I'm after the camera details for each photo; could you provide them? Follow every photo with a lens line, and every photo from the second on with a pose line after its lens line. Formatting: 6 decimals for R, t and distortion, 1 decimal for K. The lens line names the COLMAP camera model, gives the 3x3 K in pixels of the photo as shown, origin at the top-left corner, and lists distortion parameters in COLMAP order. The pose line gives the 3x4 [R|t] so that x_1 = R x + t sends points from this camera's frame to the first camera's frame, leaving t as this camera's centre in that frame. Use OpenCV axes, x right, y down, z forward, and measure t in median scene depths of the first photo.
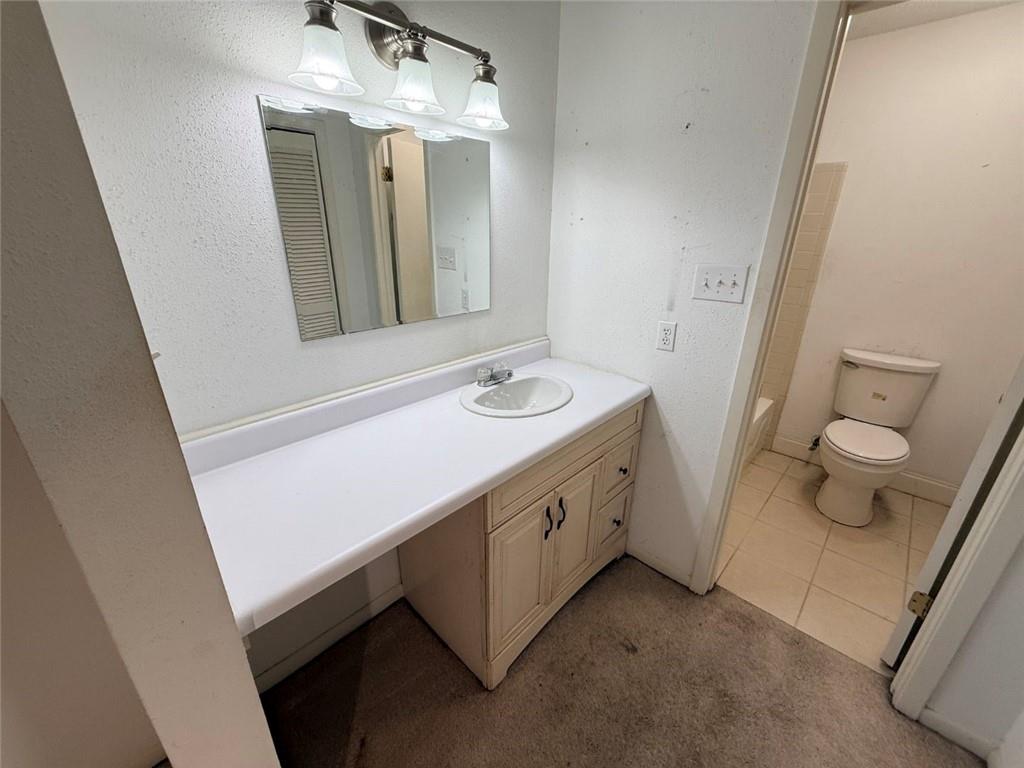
lens RADIAL K [[417.5, 0, 512.0], [0, 417.5, 384.0], [0, 0, 1]] dist [0.016517, -0.000226]
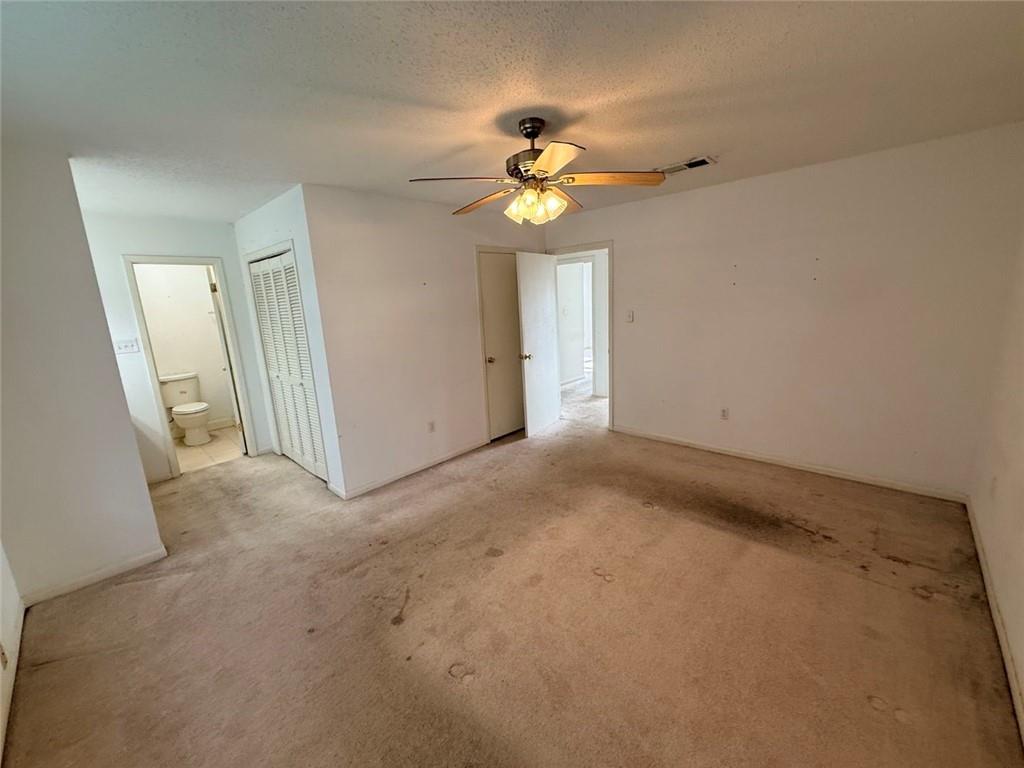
lens RADIAL K [[407.7, 0, 510.1], [0, 407.7, 381.2], [0, 0, 1]] dist [-0.000151, -0.000192]
pose [[-0.003534, -0.212319, 0.977194, -2.044771], [0.408669, 0.891566, 0.195192, 0.436732], [-0.912676, 0.400039, 0.083617, -1.303684]]
